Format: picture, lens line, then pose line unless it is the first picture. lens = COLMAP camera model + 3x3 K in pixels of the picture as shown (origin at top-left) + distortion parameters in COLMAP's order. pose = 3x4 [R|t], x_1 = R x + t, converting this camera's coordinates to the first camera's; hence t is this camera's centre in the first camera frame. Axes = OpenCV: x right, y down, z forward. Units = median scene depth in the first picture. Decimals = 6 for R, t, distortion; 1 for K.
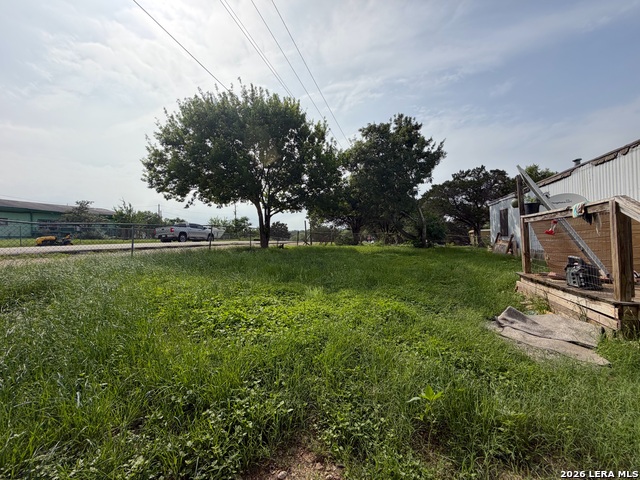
lens RADIAL K [[254.1, 0, 308.4], [0, 254.1, 239.6], [0, 0, 1]] dist [0.000231, -0.000075]
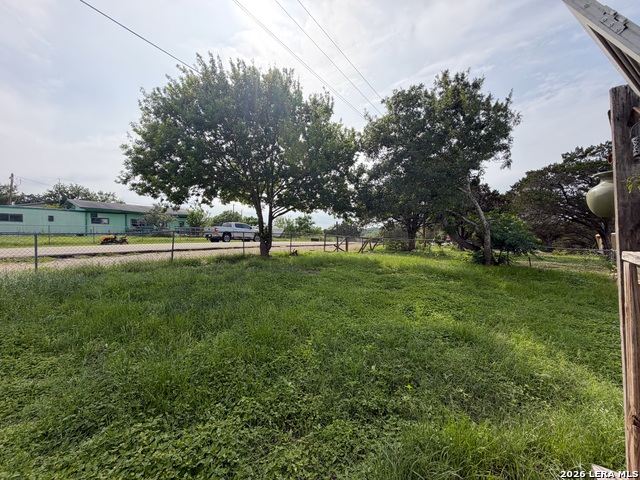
lens RADIAL K [[254.1, 0, 322.2], [0, 254.1, 241.1], [0, 0, 1]] dist [0.000231, -0.000075]
pose [[0.954163, 0.026403, -0.298120, 0.199194], [-0.019989, 0.999499, 0.024545, -0.030557], [0.298619, -0.017461, 0.954213, 0.179462]]
